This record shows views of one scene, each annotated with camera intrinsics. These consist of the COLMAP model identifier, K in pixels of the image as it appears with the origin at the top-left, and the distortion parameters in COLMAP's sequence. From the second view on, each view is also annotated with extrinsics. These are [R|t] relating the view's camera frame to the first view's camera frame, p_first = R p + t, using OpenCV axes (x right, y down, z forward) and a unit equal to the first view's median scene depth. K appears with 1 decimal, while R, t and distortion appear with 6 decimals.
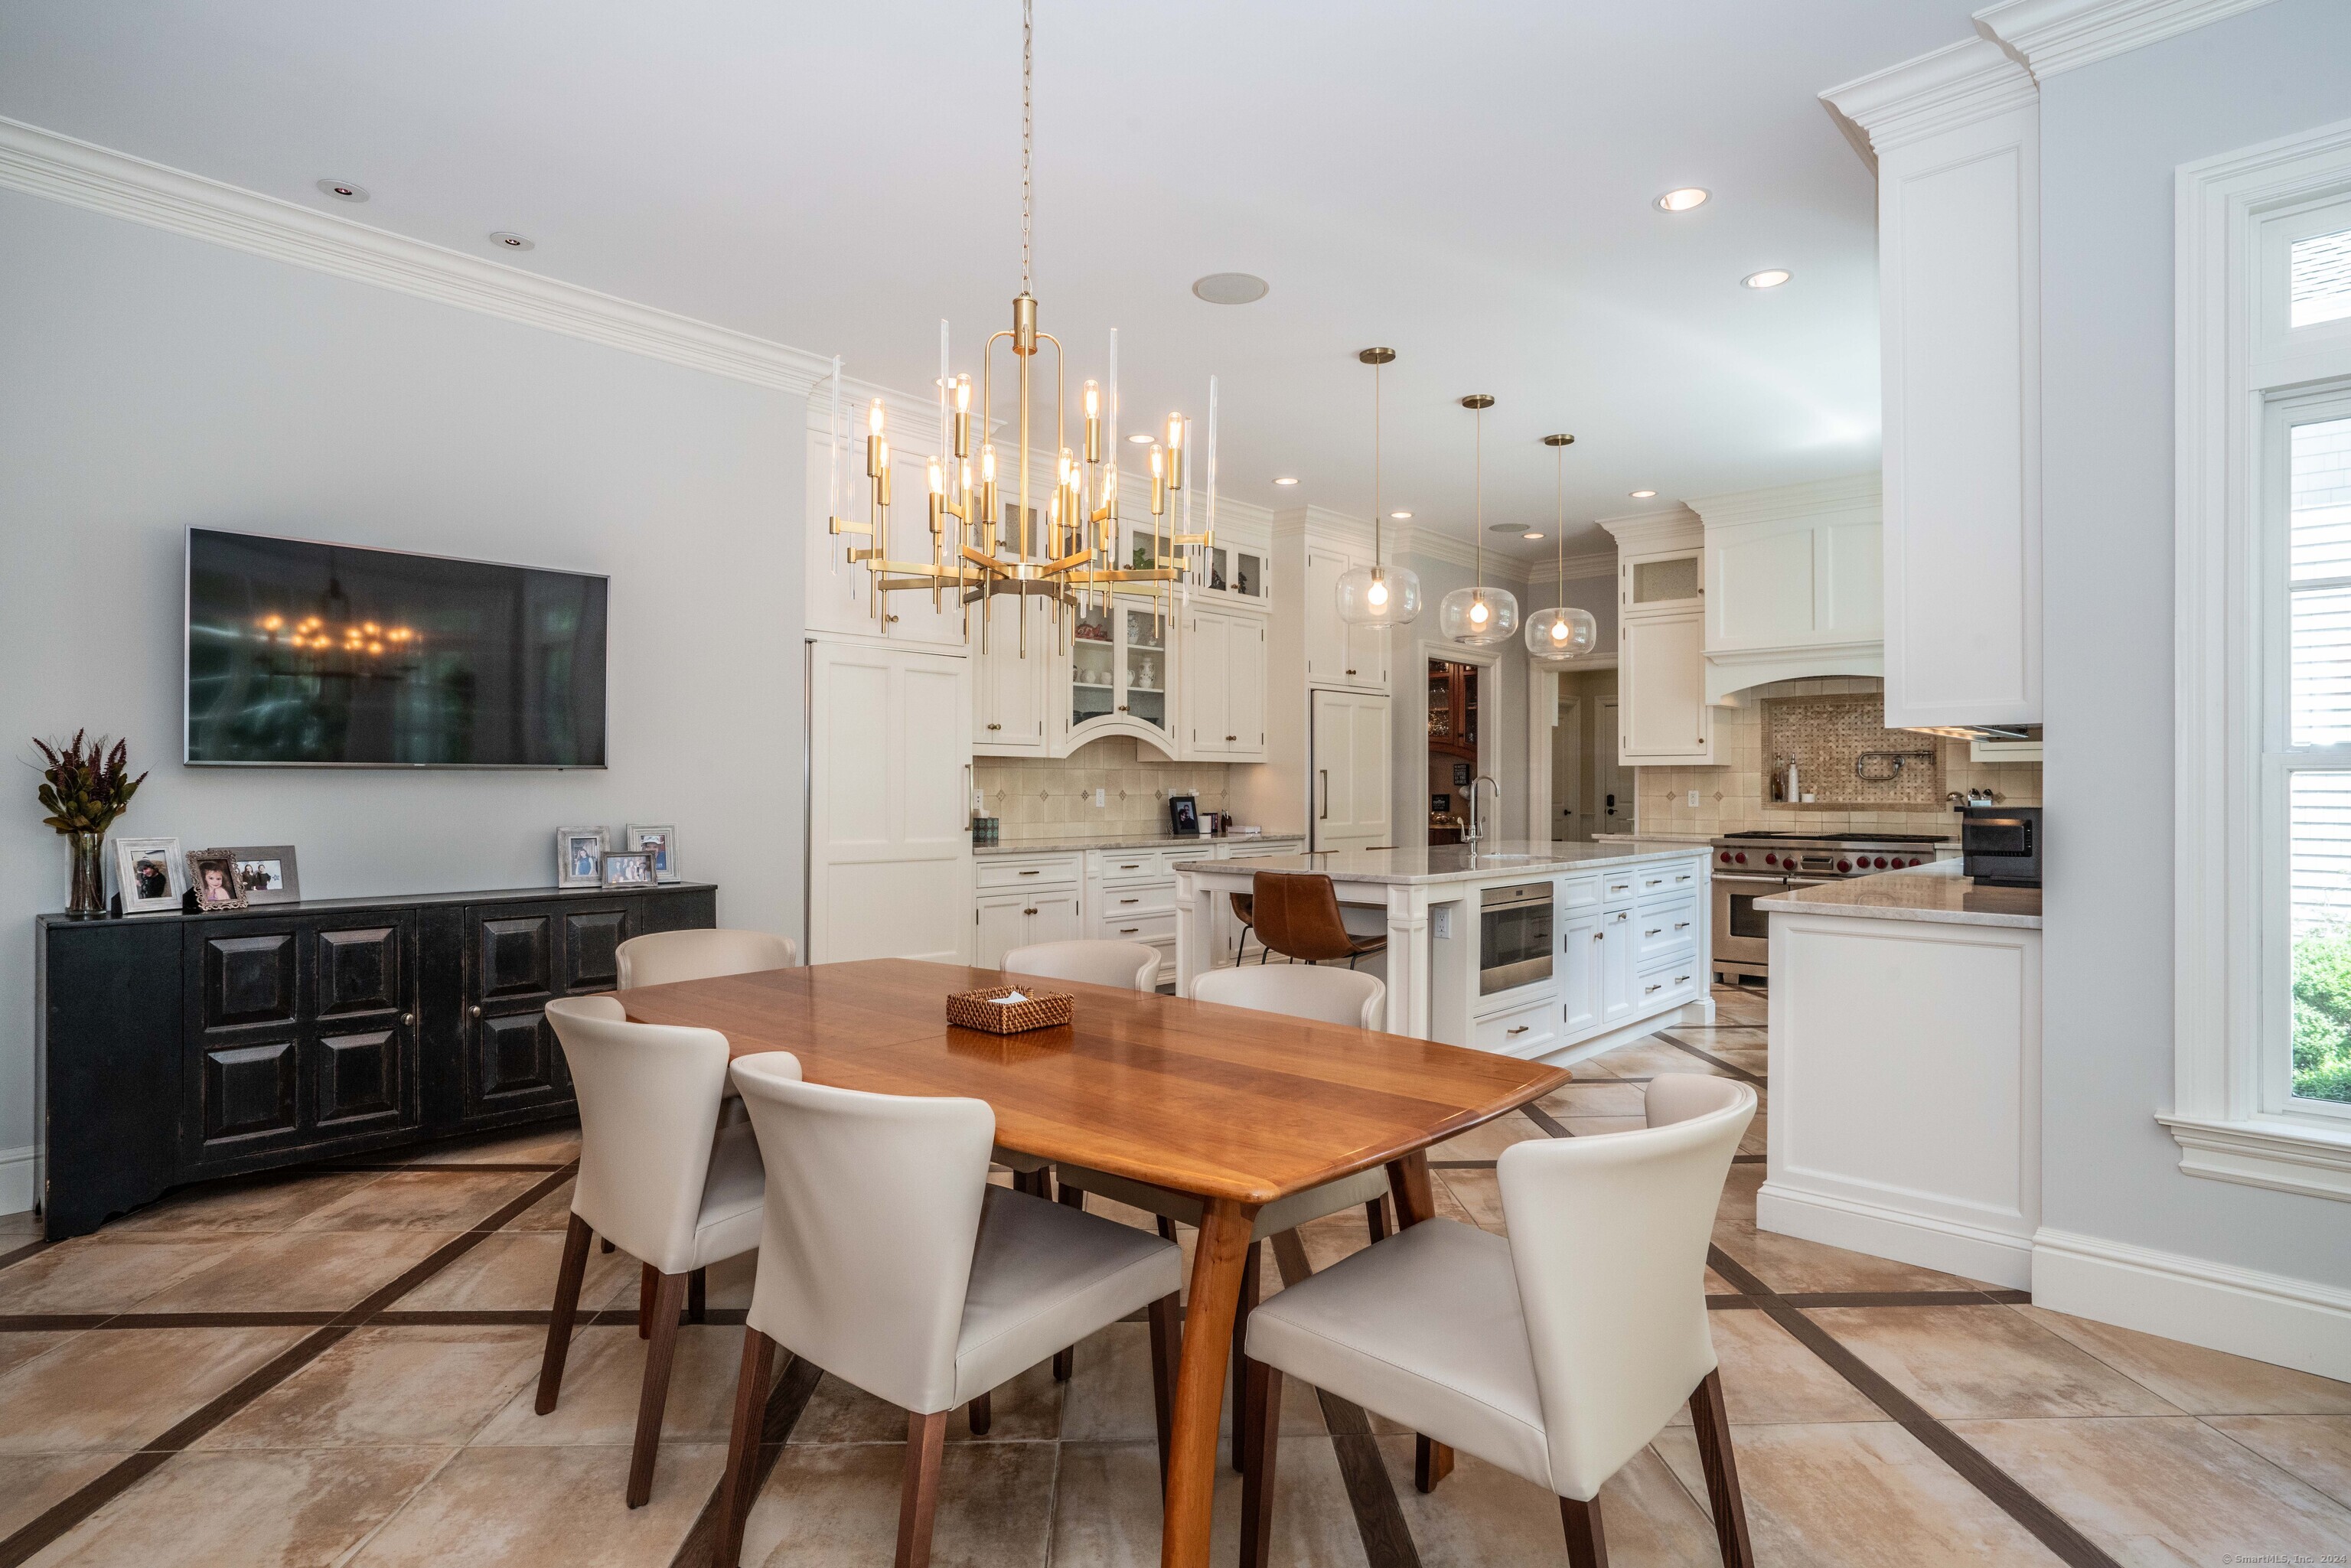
lens RADIAL K [[1226.4, 0, 1184.6], [0, 1226.4, 779.5], [0, 0, 1]] dist [-0.025527, 0.011914]
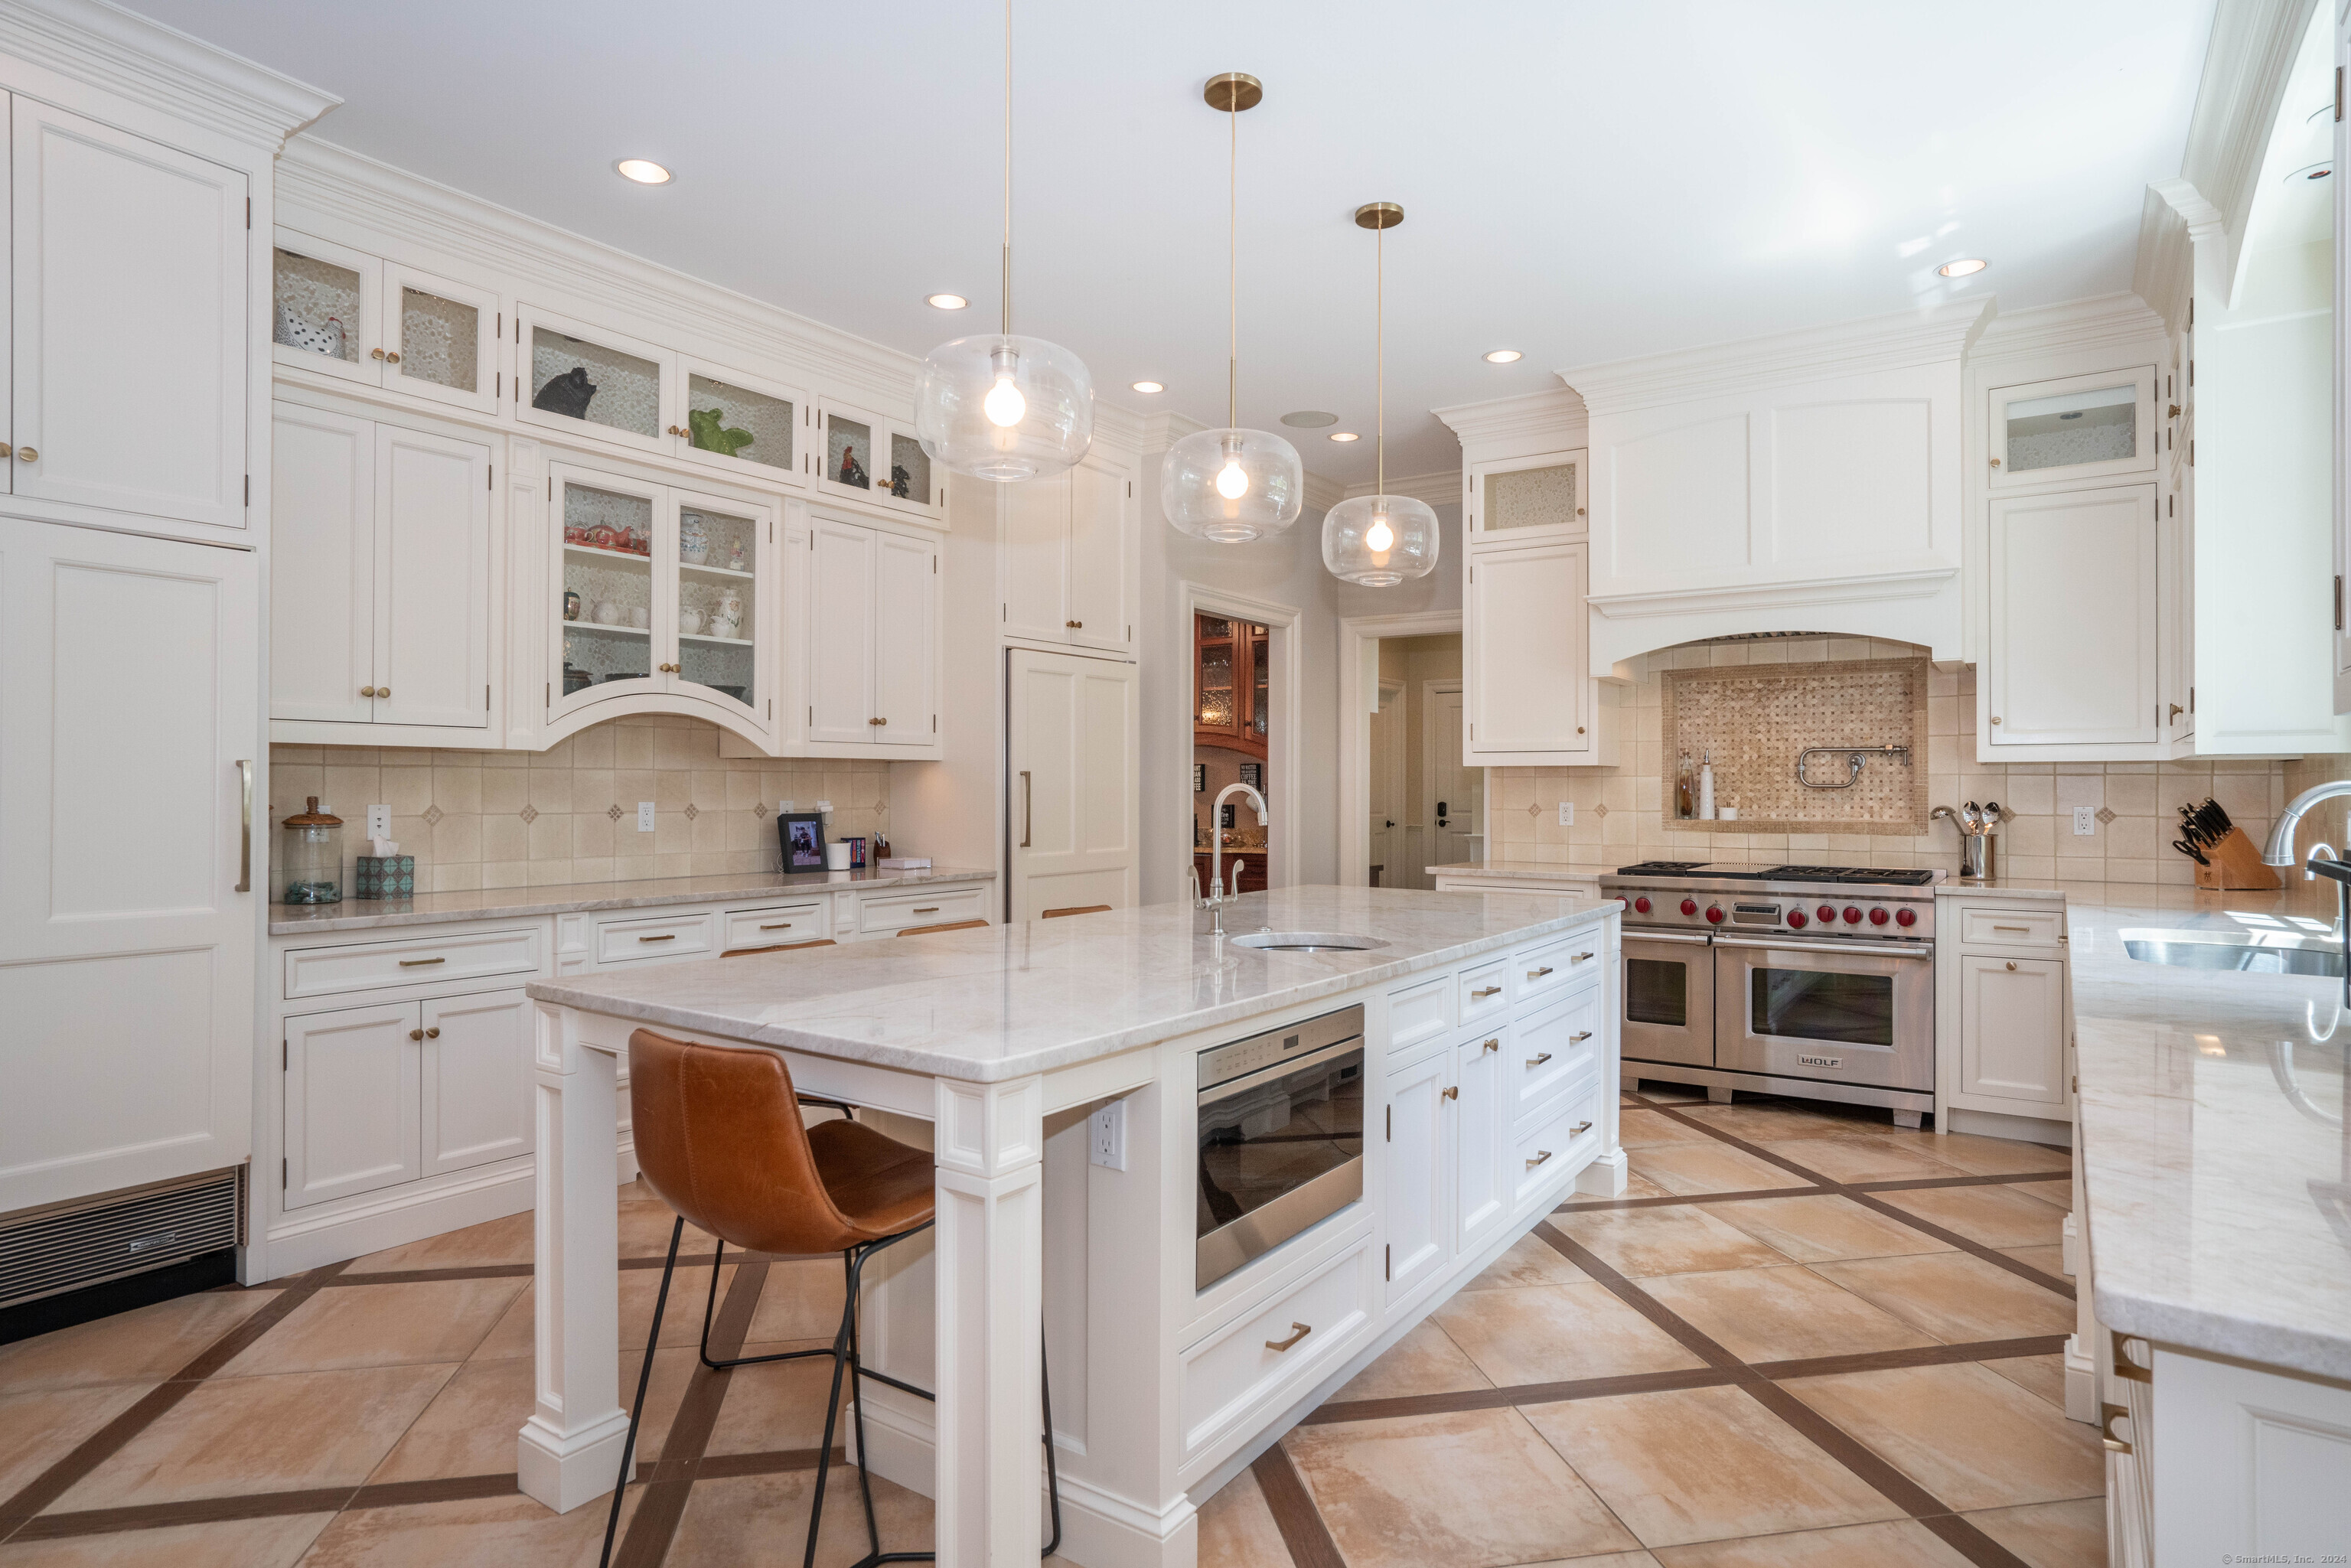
lens RADIAL K [[1263.9, 0, 1169.9], [0, 1263.9, 787.6], [0, 0, 1]] dist [-0.007391, 0.002356]
pose [[0.991341, 0.000340, 0.131314, 0.105674], [-0.001049, 0.999985, 0.005331, -0.003221], [-0.131311, -0.005423, 0.991326, 0.341341]]
